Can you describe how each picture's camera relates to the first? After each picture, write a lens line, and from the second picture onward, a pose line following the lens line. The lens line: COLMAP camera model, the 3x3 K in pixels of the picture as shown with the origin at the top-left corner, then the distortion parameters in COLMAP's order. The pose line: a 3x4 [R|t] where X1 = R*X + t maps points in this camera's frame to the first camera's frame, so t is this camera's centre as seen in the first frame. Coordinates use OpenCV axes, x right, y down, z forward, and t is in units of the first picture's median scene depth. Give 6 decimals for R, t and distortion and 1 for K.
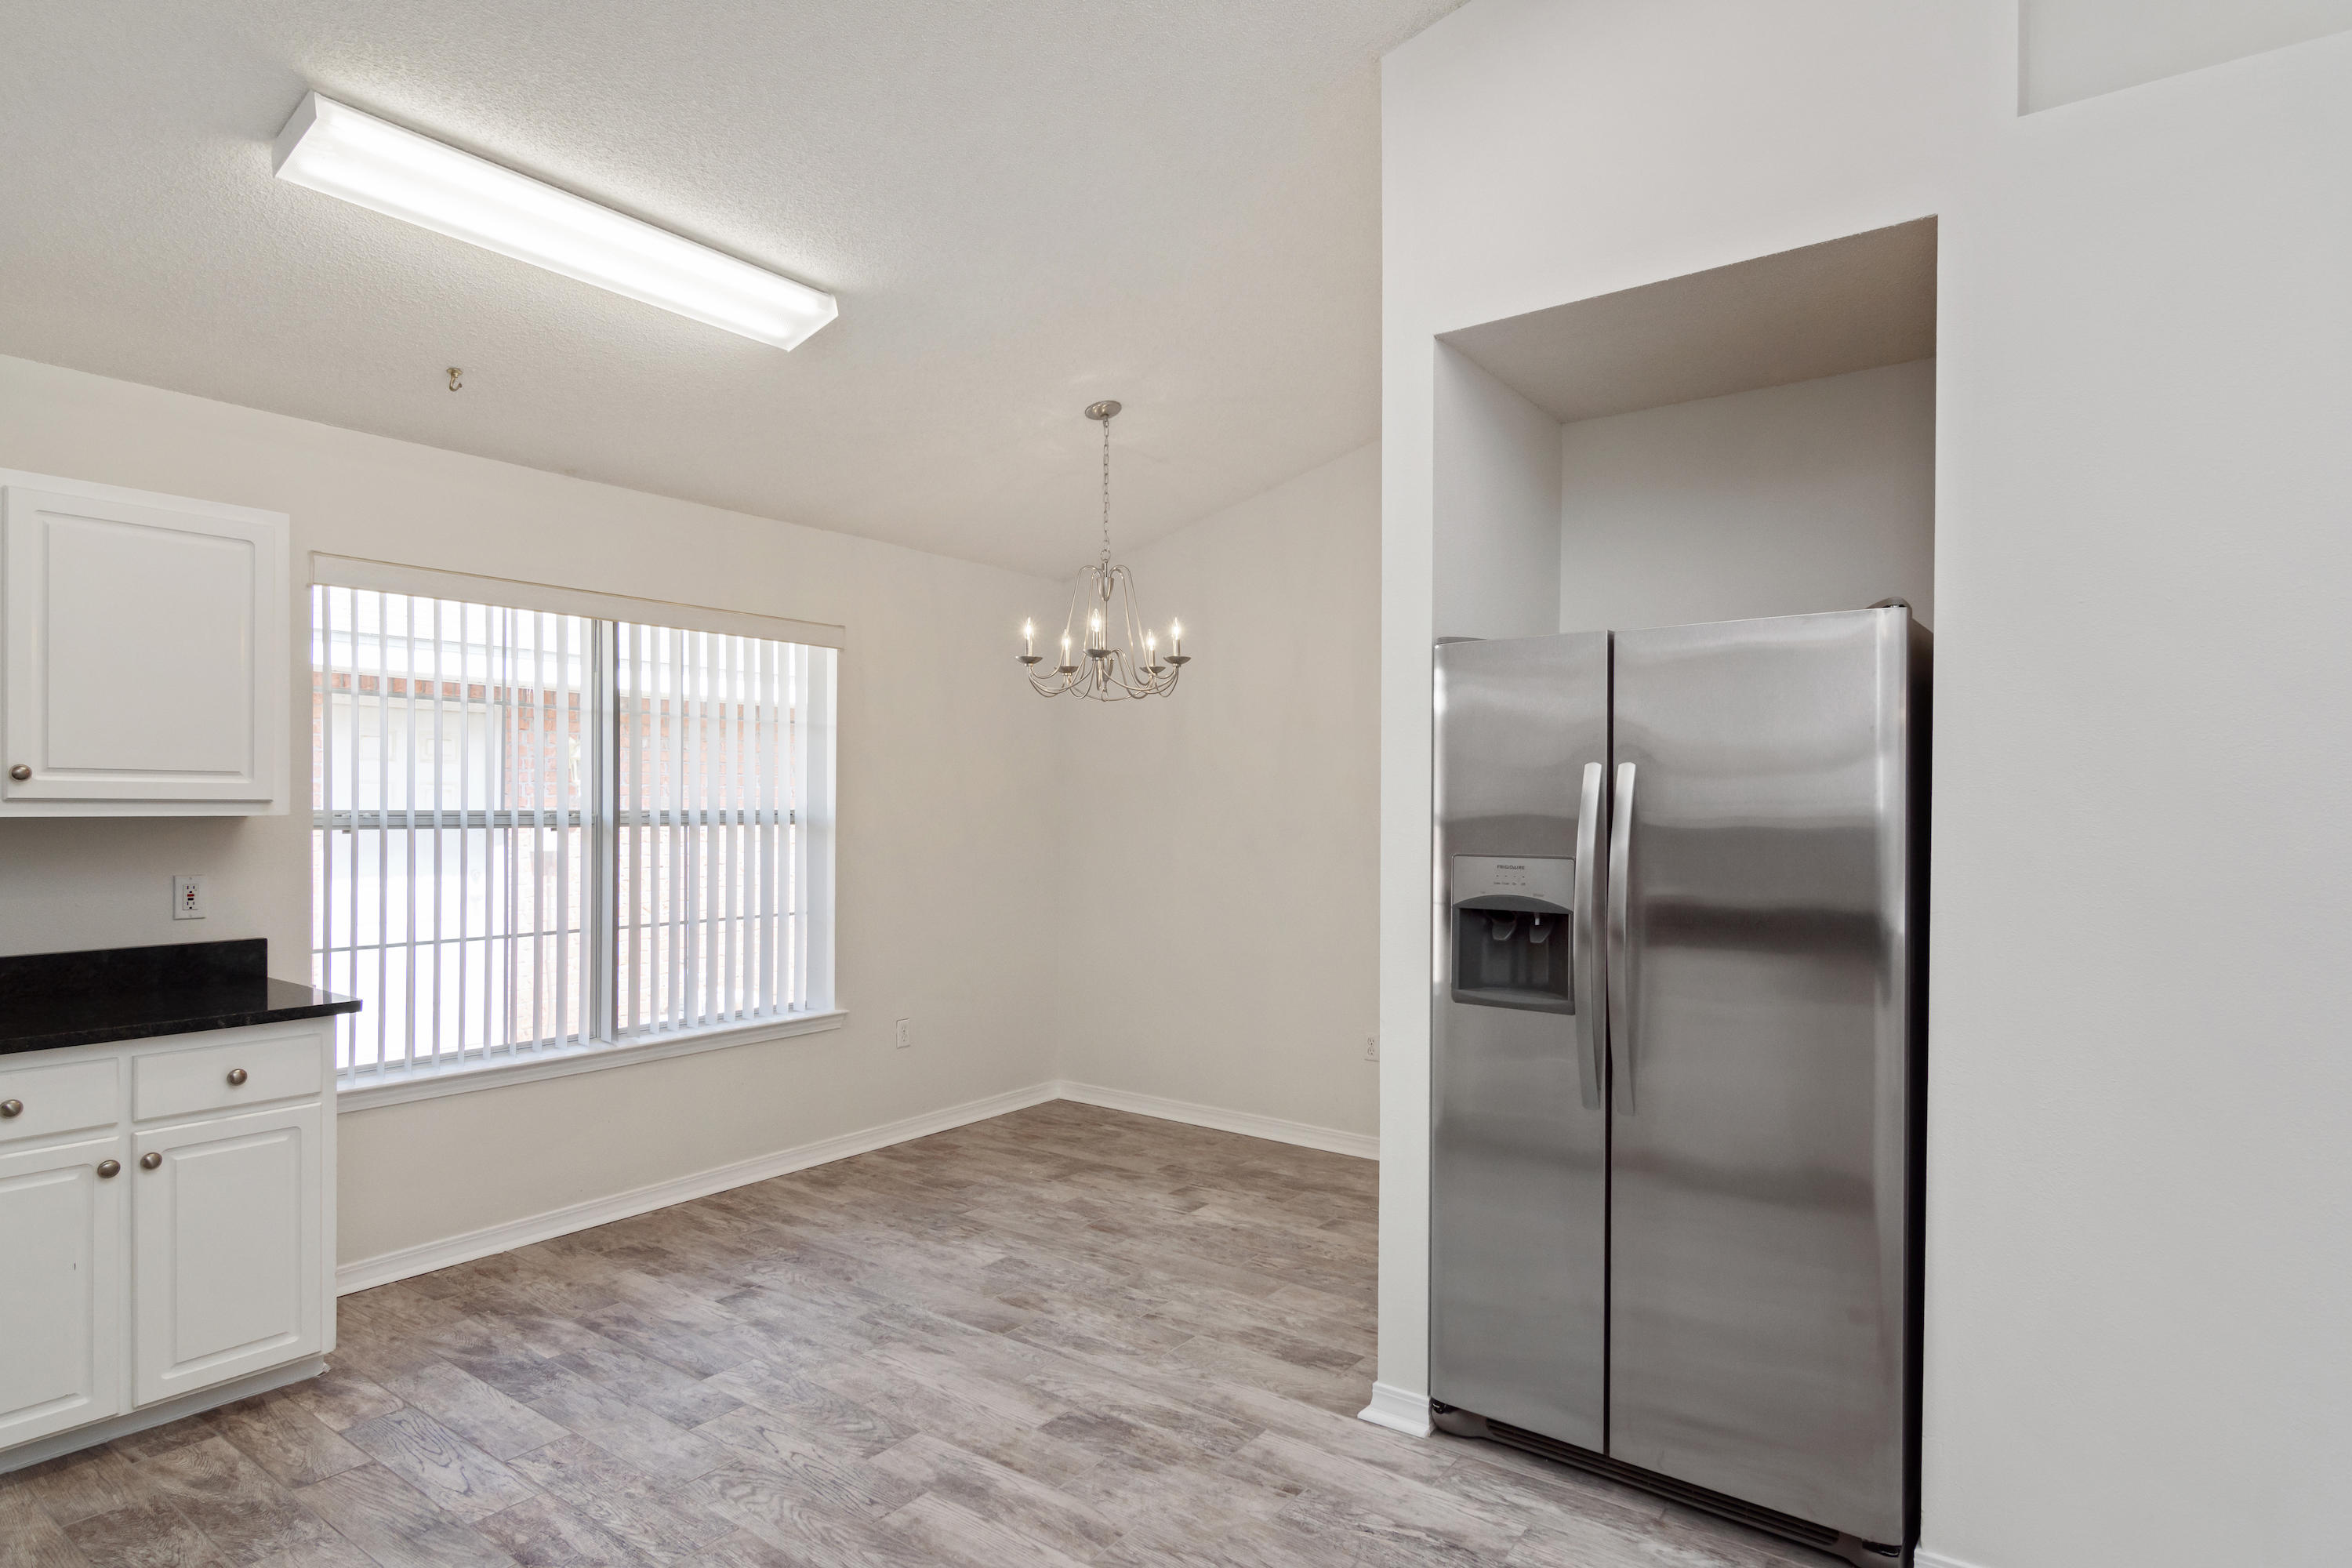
lens RADIAL K [[1266.5, 0, 1175.5], [0, 1266.5, 809.4], [0, 0, 1]] dist [-0.004720, -0.001691]
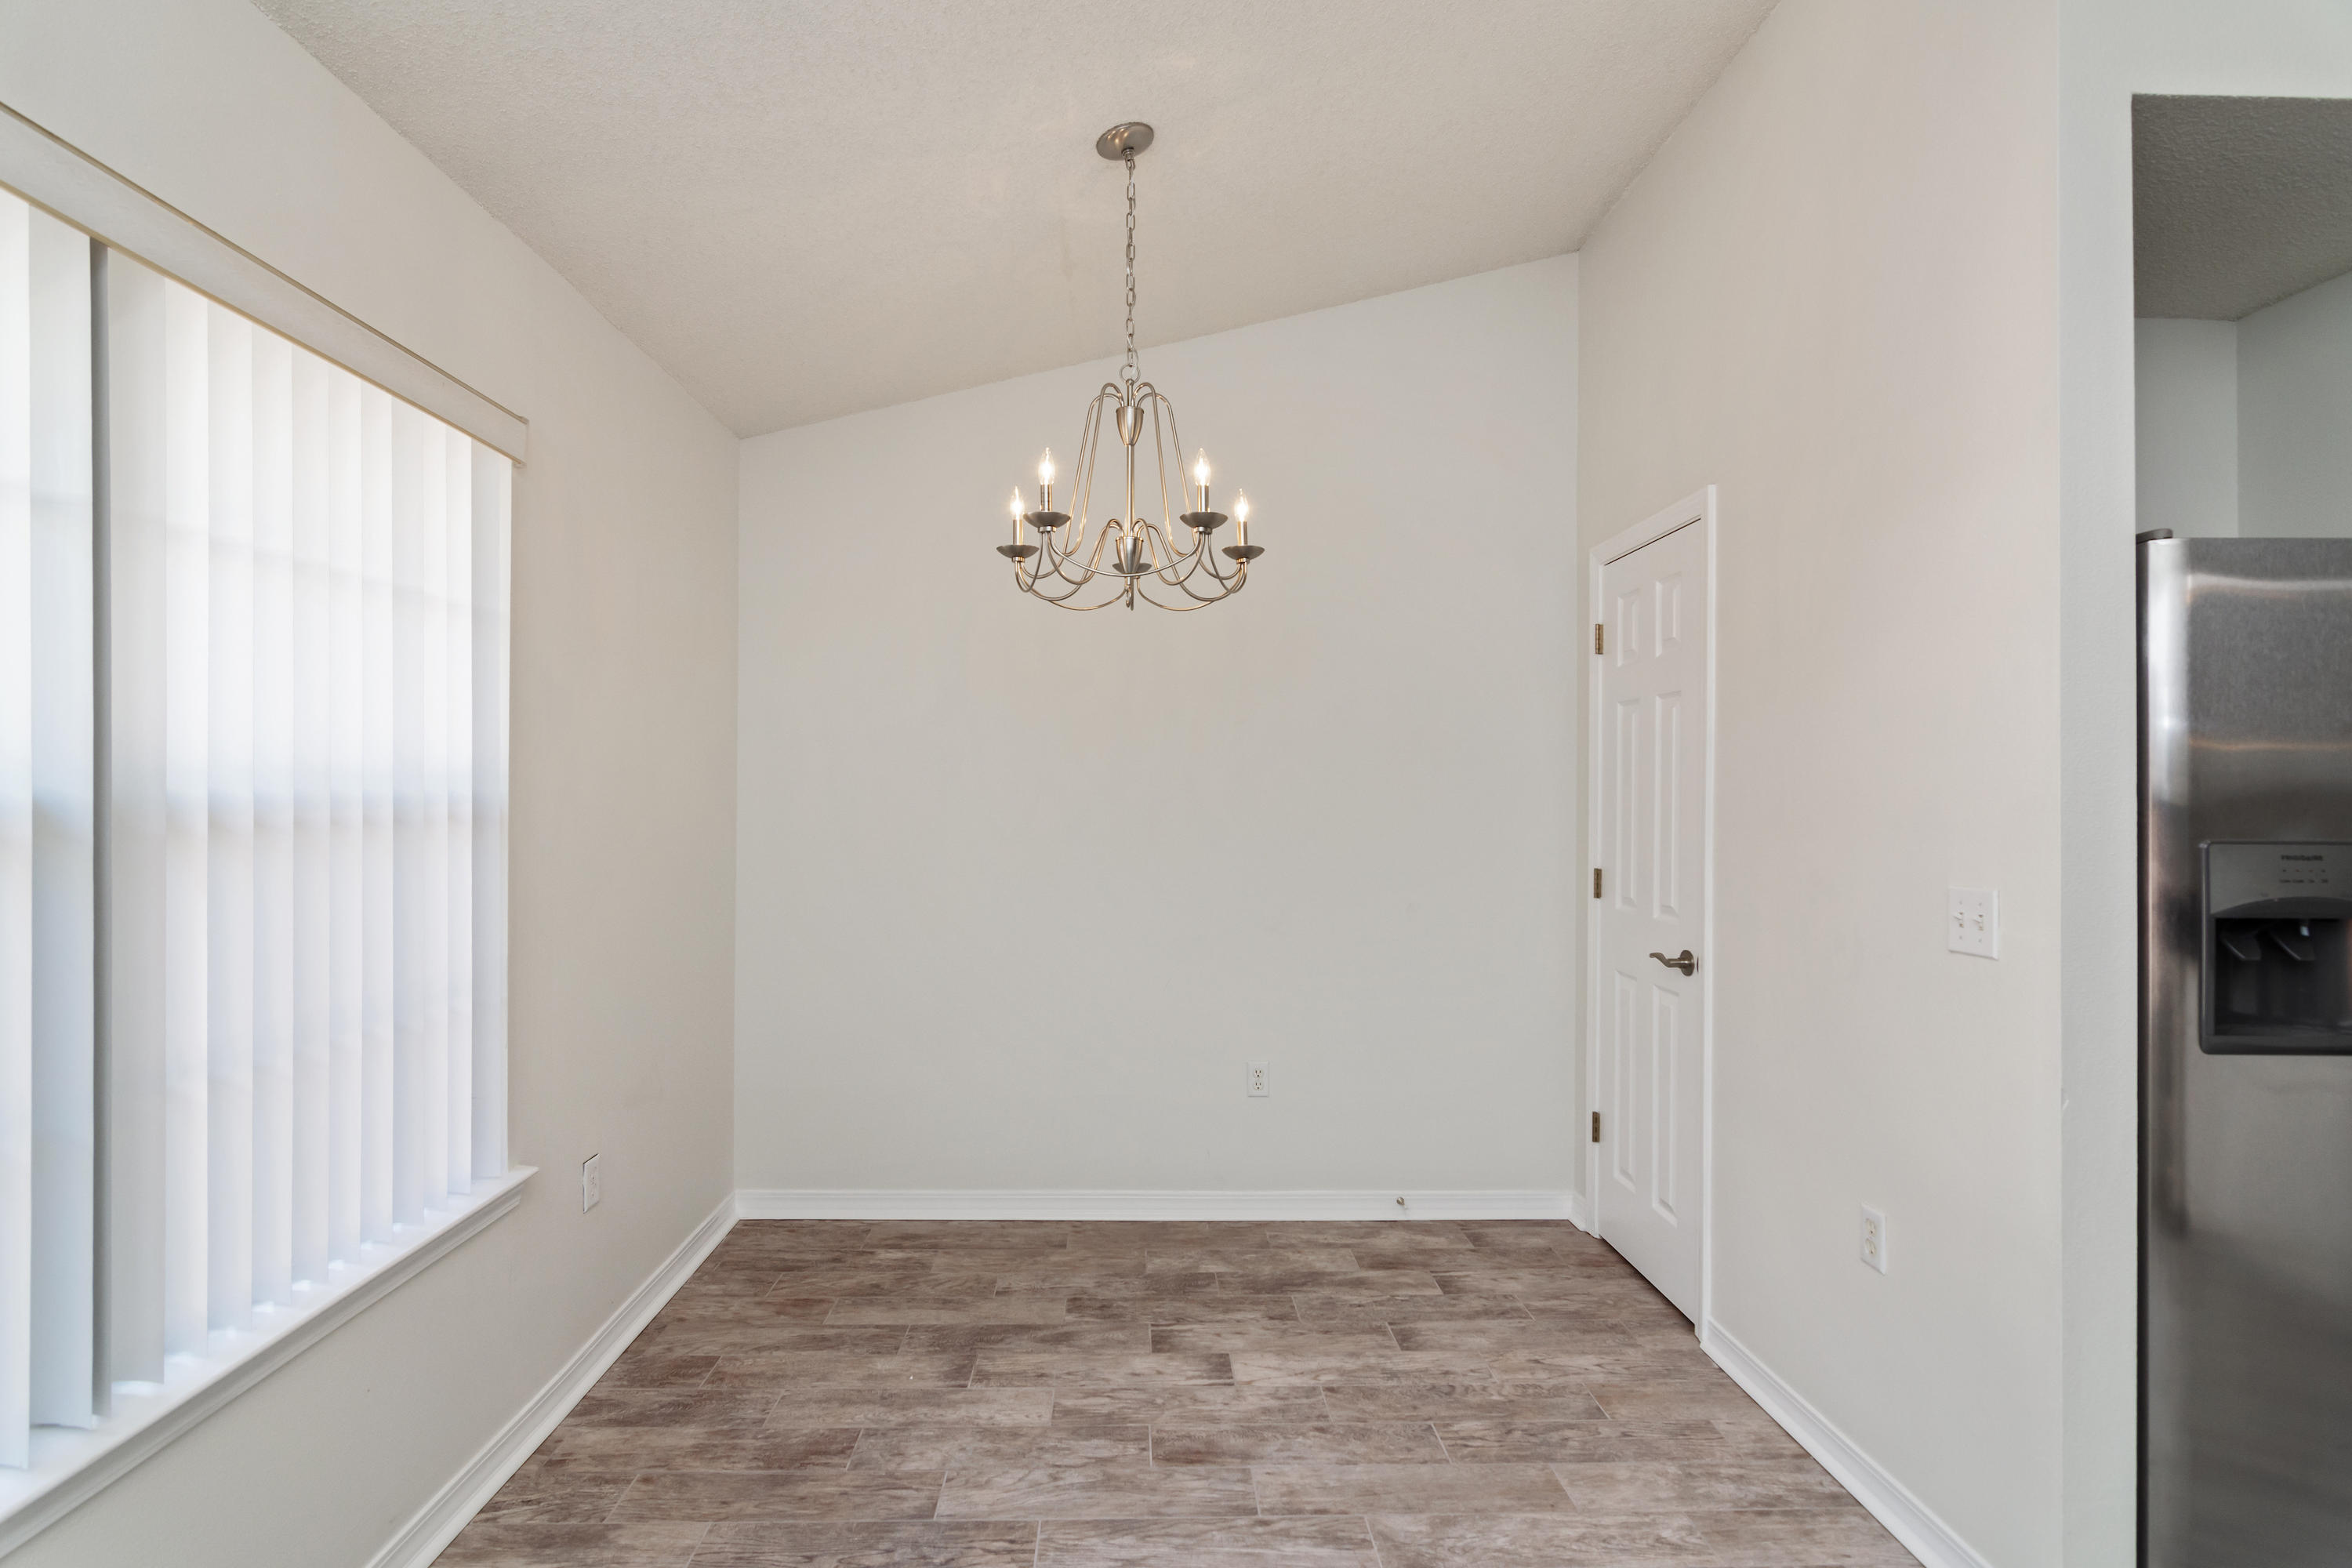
lens RADIAL K [[1149.4, 0, 1166.6], [0, 1149.4, 791.2], [0, 0, 1]] dist [-0.003643, 0.003068]
pose [[0.789739, -0.000315, 0.613443, -0.361470], [-0.001613, 0.999995, 0.002590, 0.004487], [-0.613441, -0.003035, 0.789735, 0.500325]]
